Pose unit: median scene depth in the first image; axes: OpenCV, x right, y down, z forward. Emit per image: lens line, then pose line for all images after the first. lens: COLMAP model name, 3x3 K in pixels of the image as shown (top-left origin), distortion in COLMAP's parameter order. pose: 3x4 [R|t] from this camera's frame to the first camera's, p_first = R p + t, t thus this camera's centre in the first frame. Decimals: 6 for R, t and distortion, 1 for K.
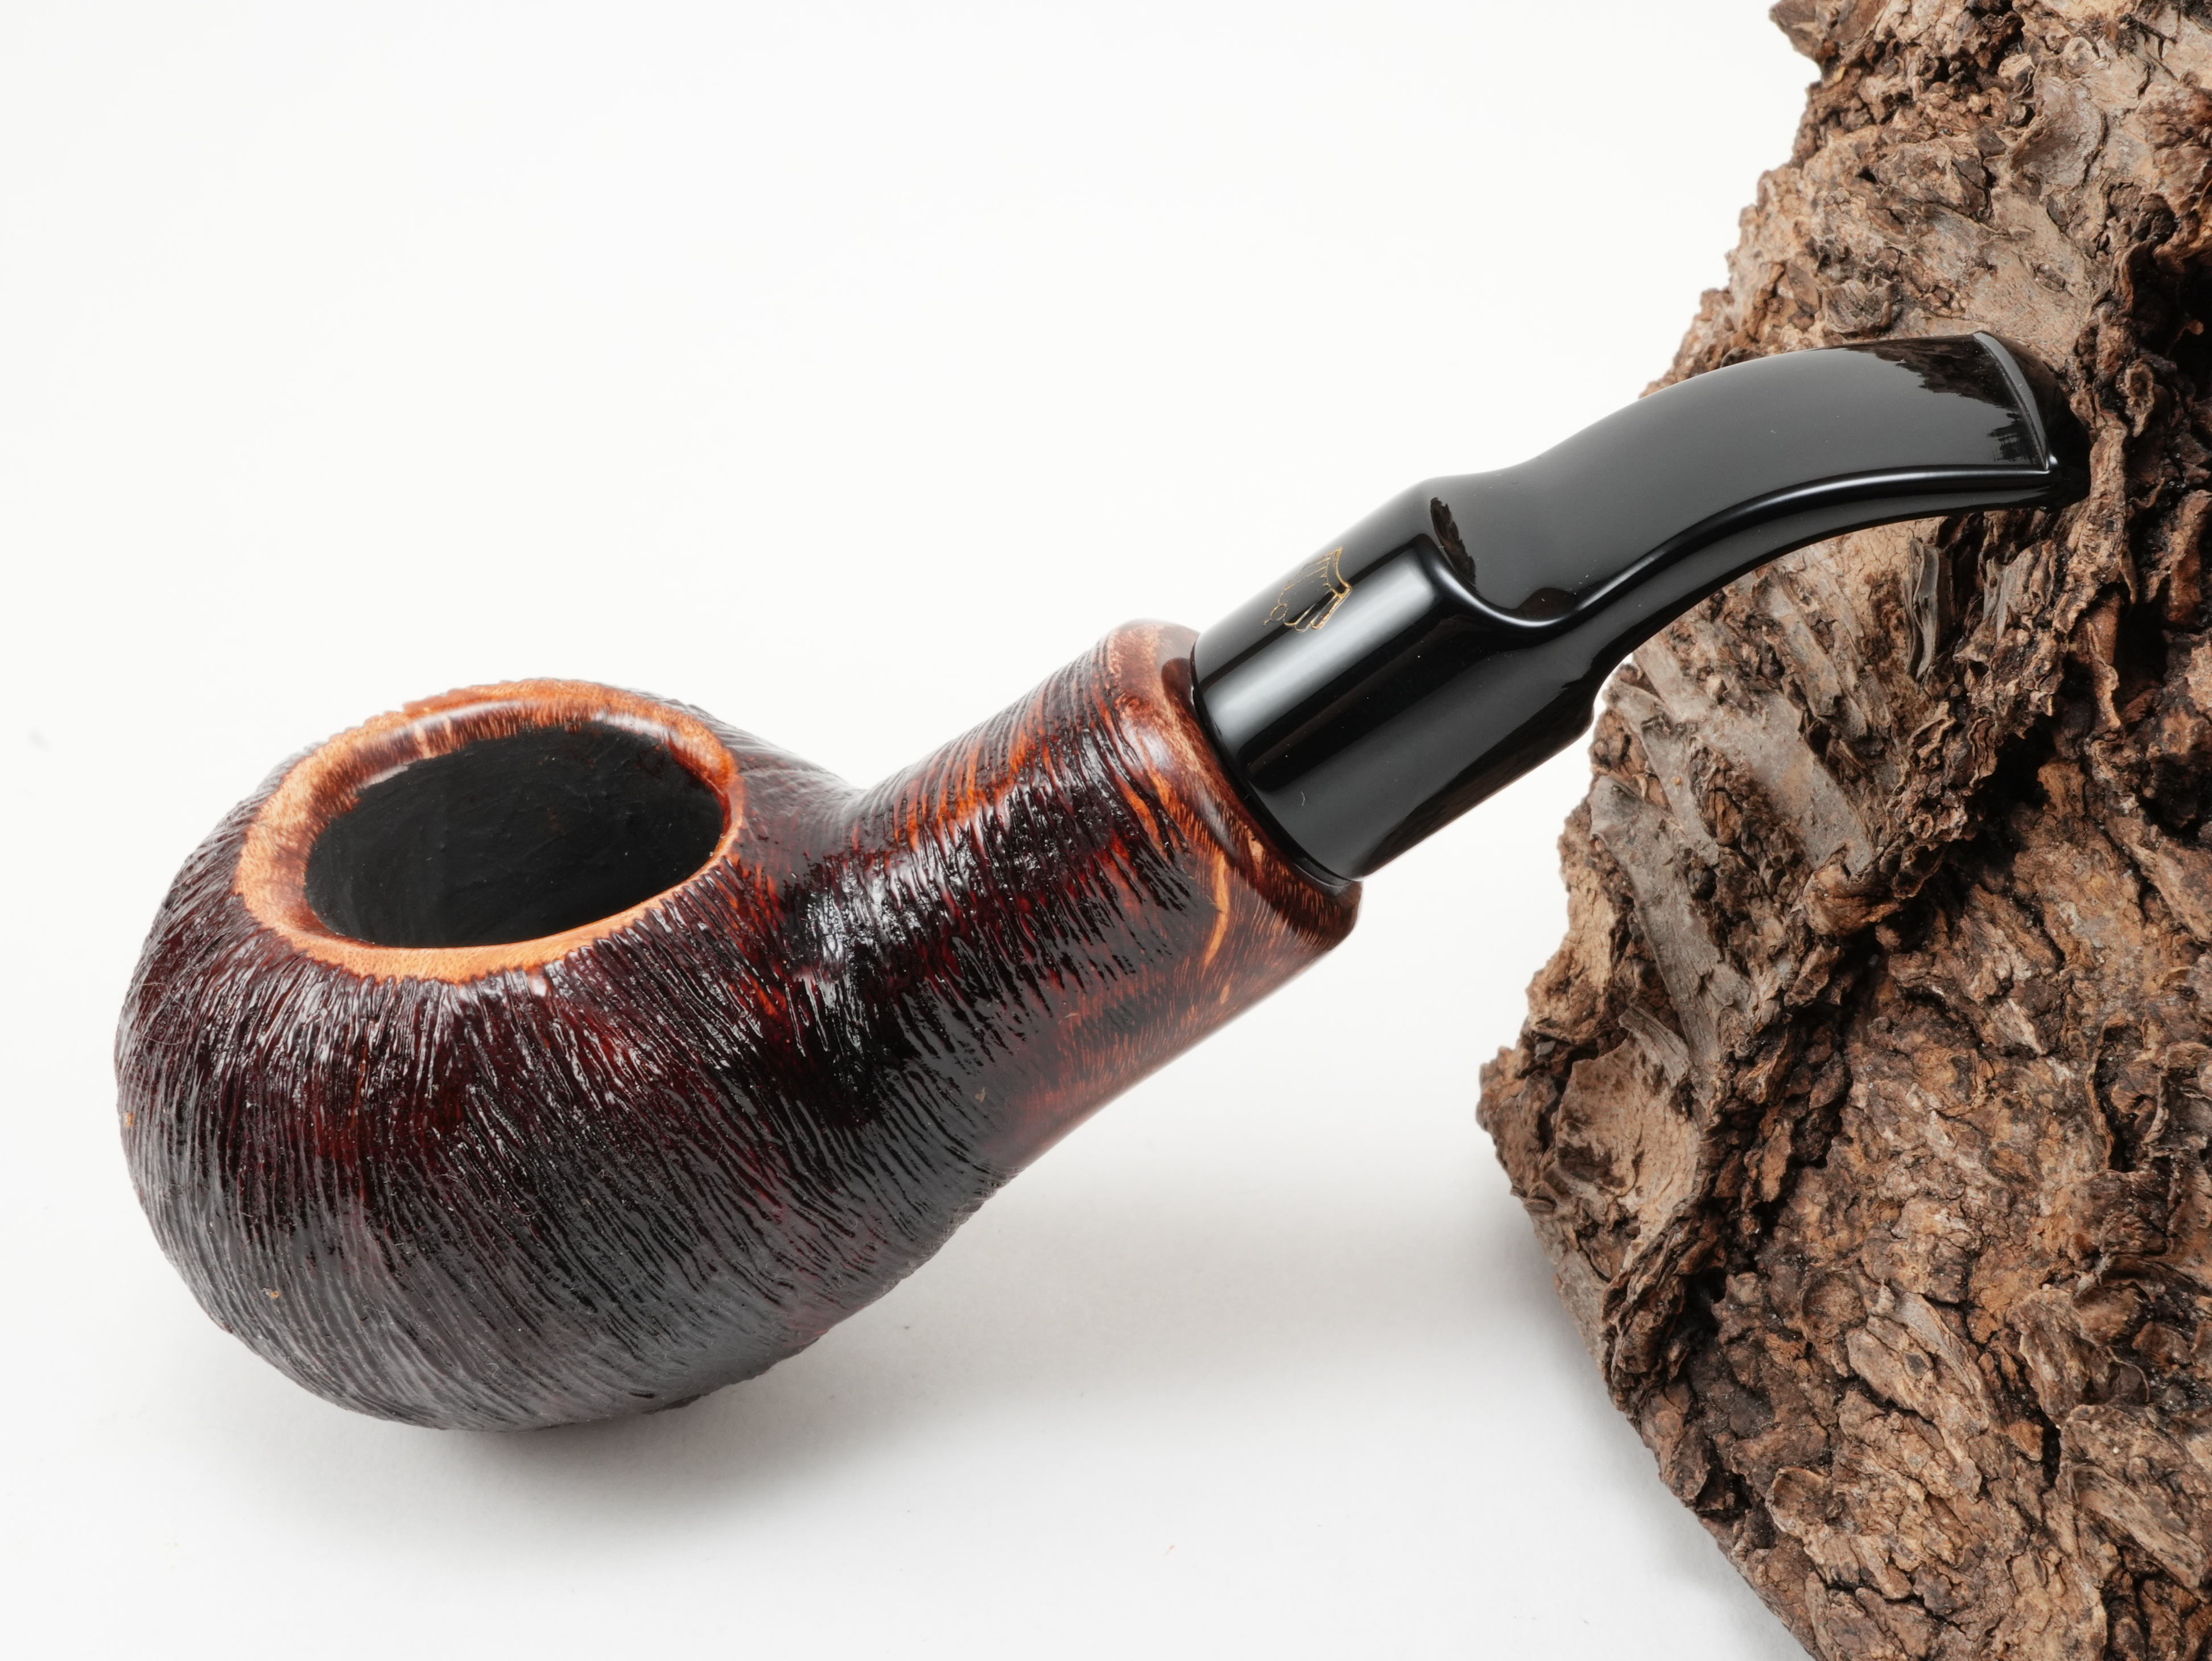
lens RADIAL K [[3170.3, 0, 1110.8], [0, 3170.3, 817.4], [0, 0, 1]] dist [-0.004512, 0.000000]
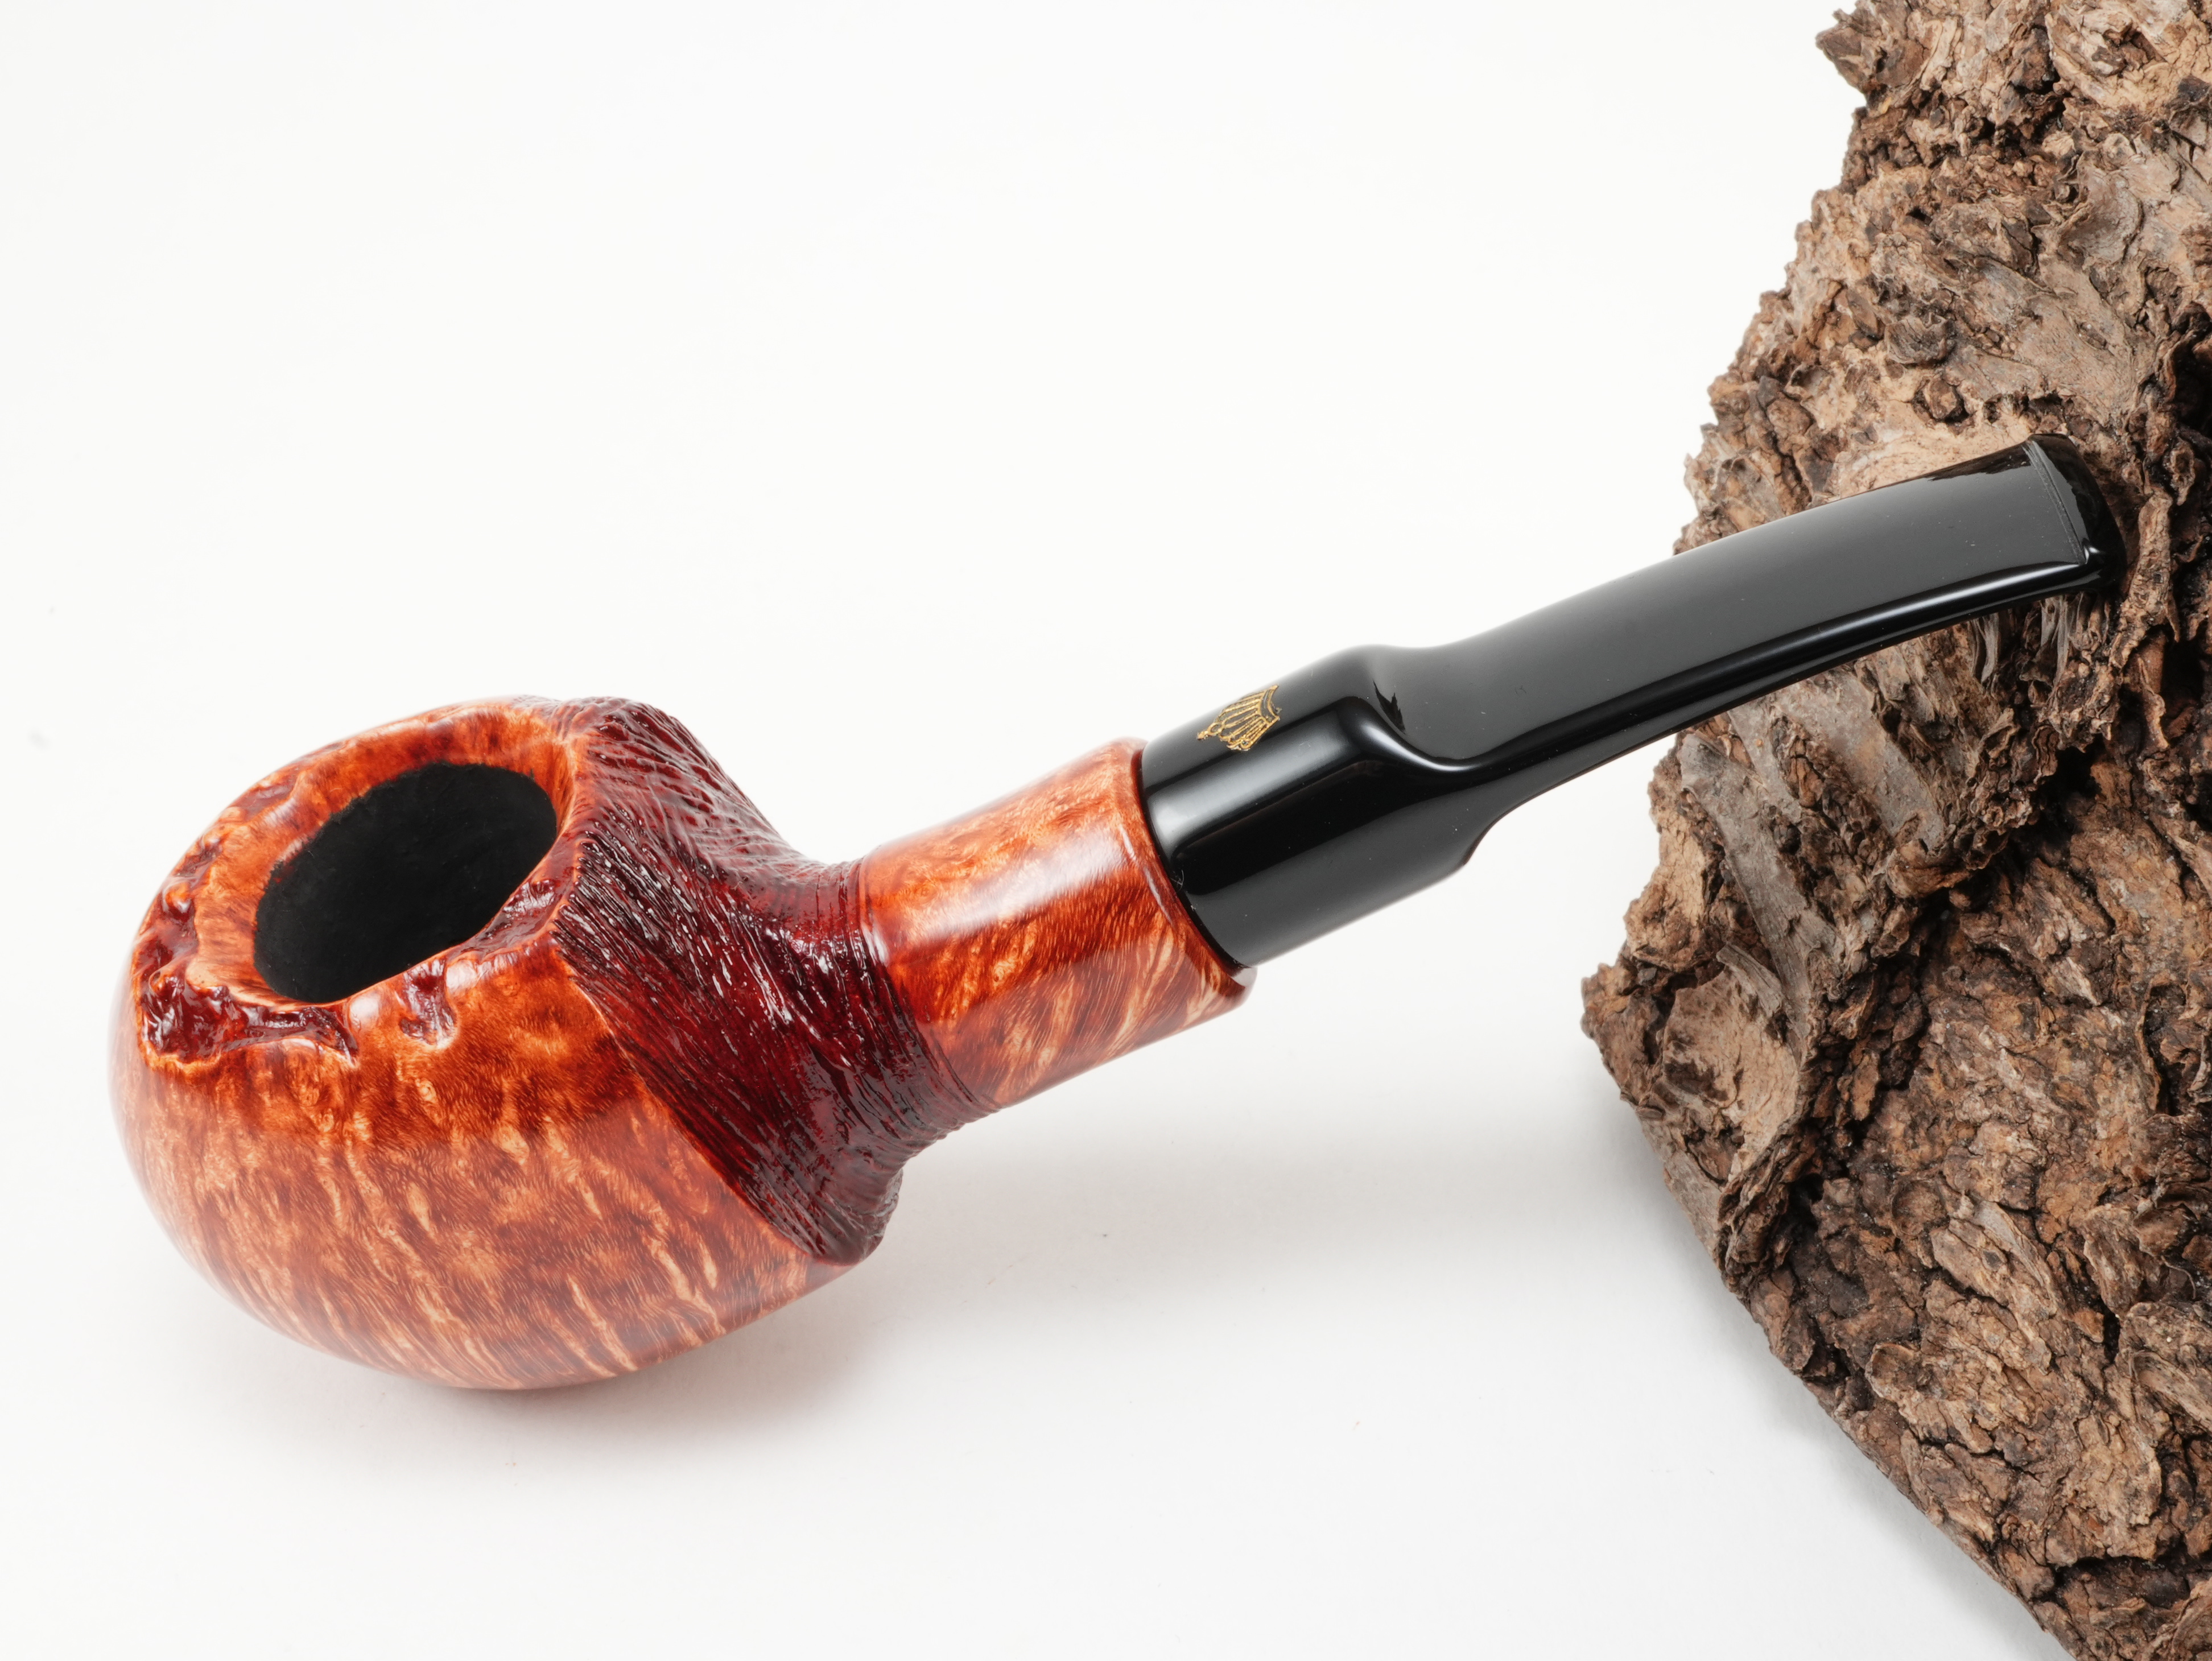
lens RADIAL K [[3170.3, 0, 1116.4], [0, 3170.3, 825.5], [0, 0, 1]] dist [-0.004512, 0.000000]
pose [[0.998612, -0.043192, 0.030127, -0.103019], [0.040062, 0.994409, 0.097706, -0.117959], [-0.034179, -0.096364, 0.994759, -0.160903]]
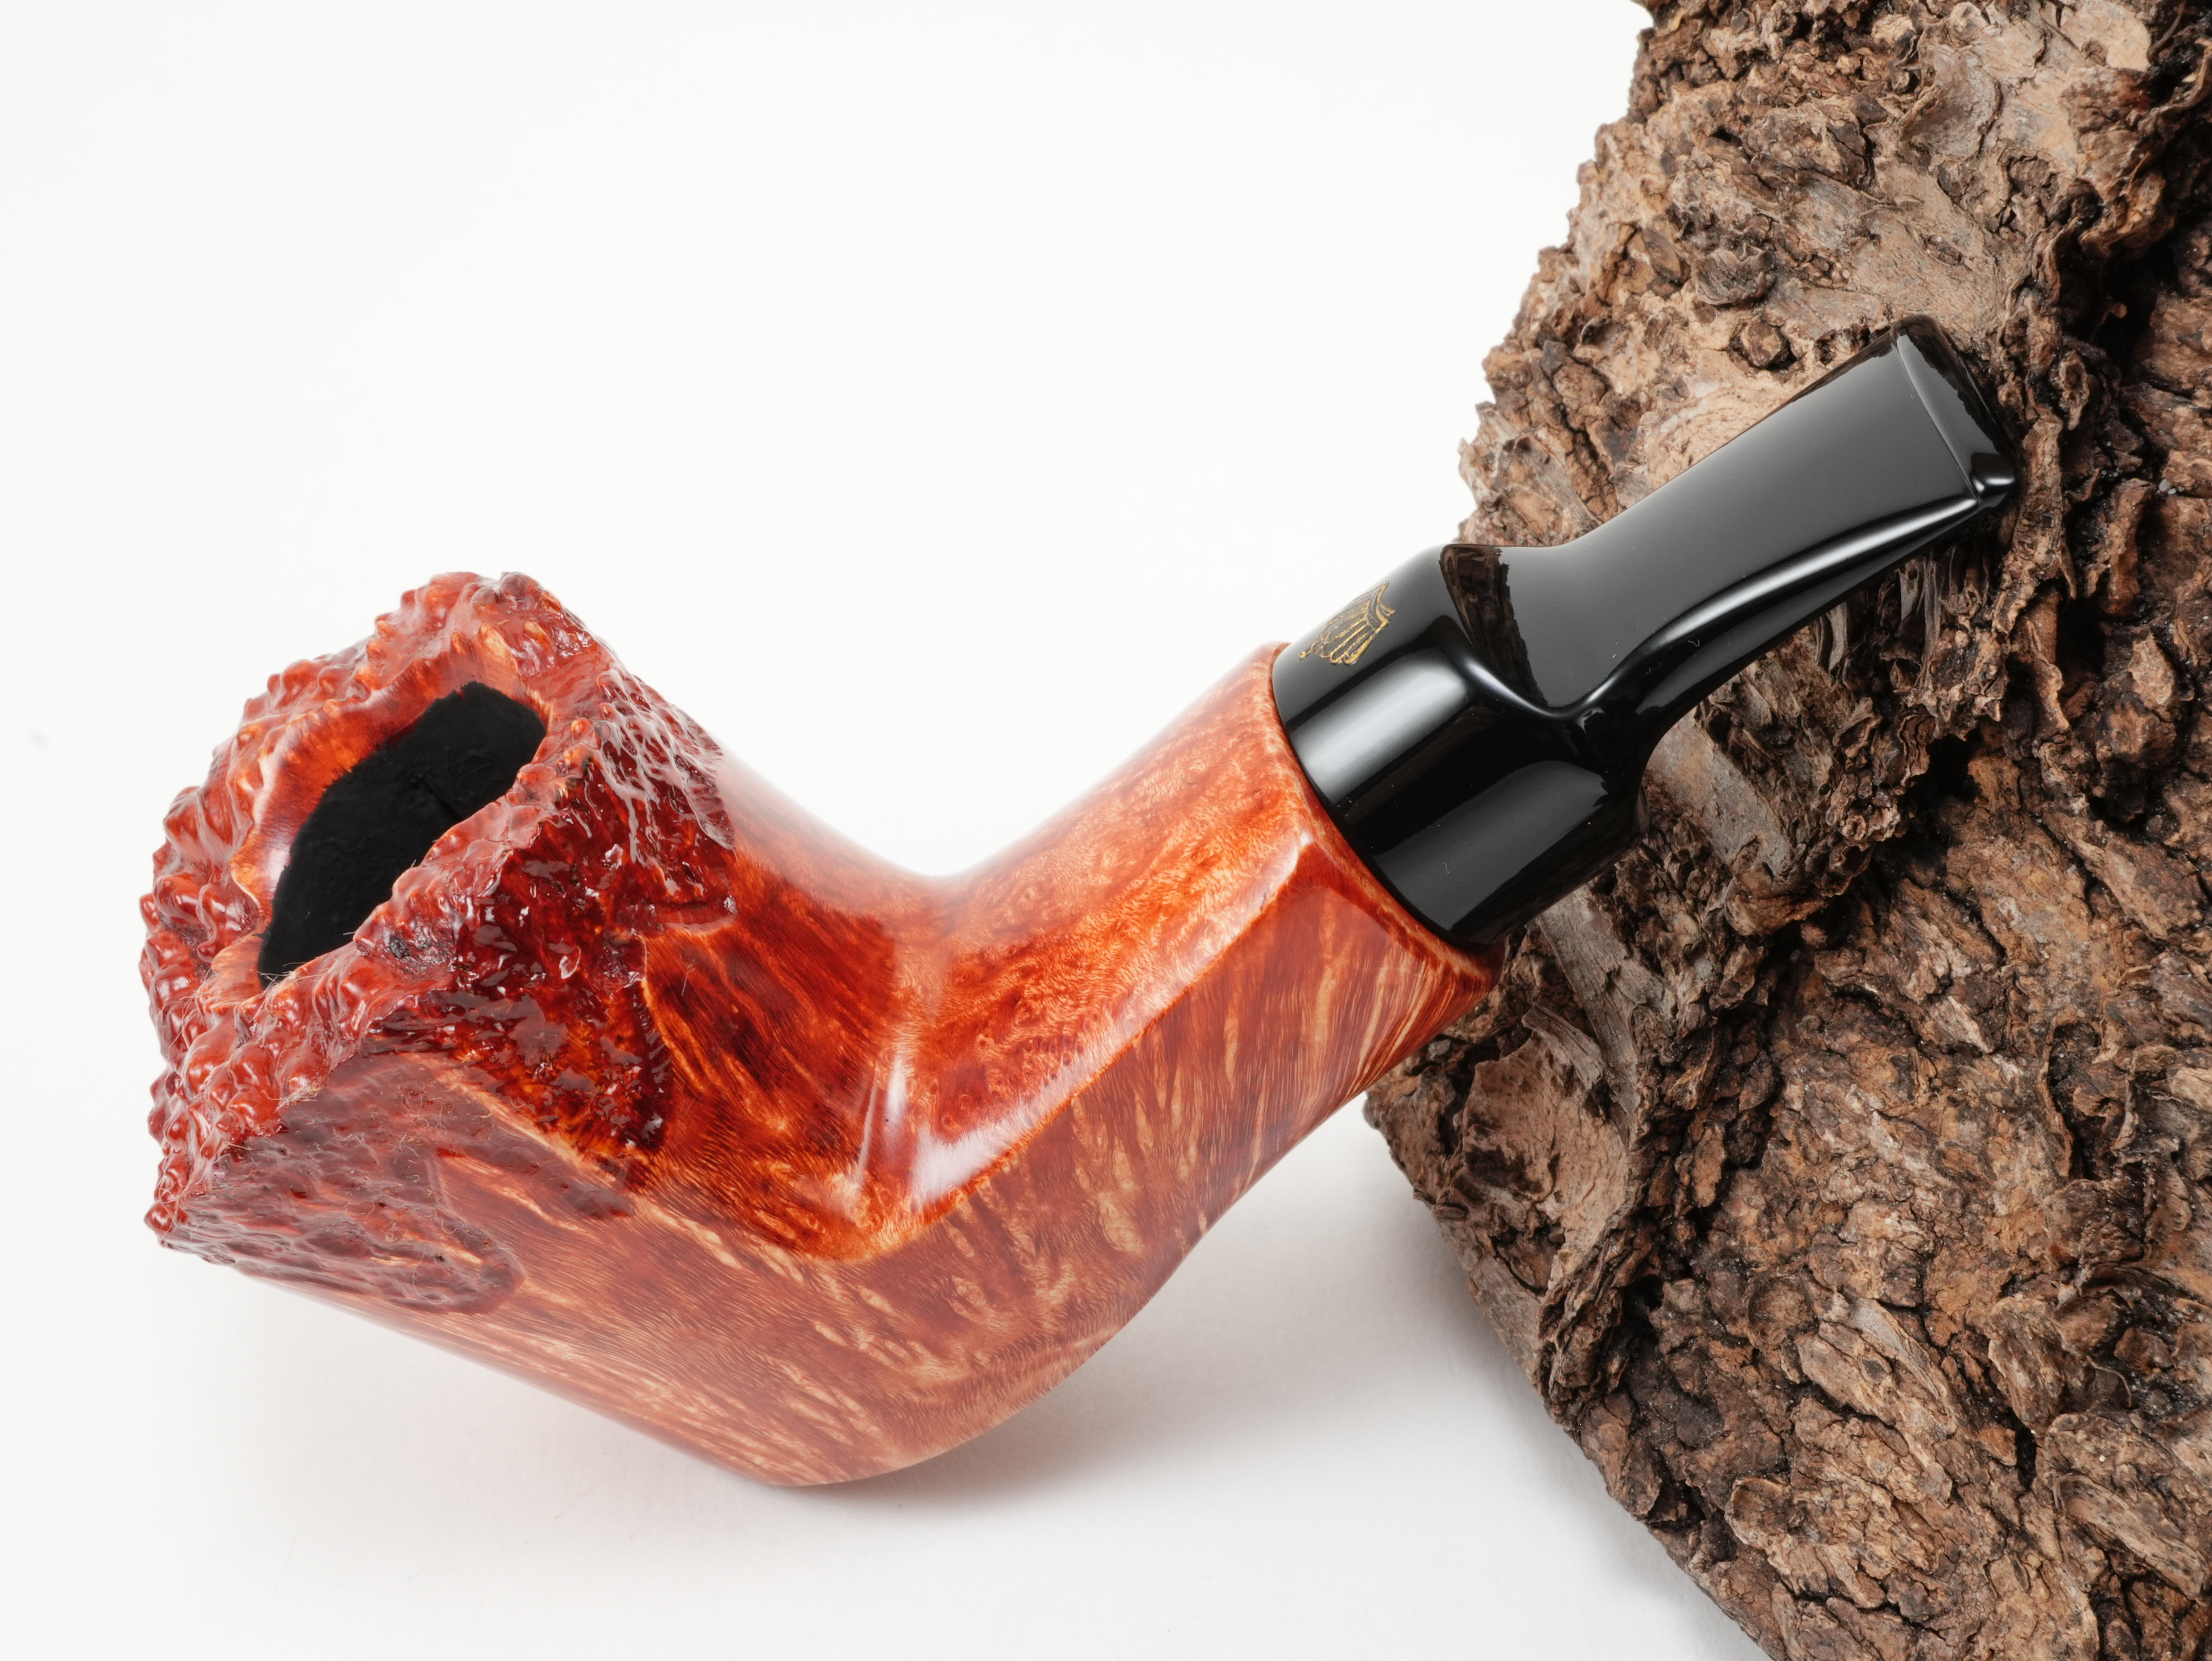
lens RADIAL K [[3170.3, 0, 1107.0], [0, 3170.3, 828.0], [0, 0, 1]] dist [-0.004512, 0.000000]
pose [[0.991807, -0.072577, 0.105121, -0.071804], [0.066961, 0.996182, 0.056007, -0.064630], [-0.108785, -0.048509, 0.992881, 0.054235]]
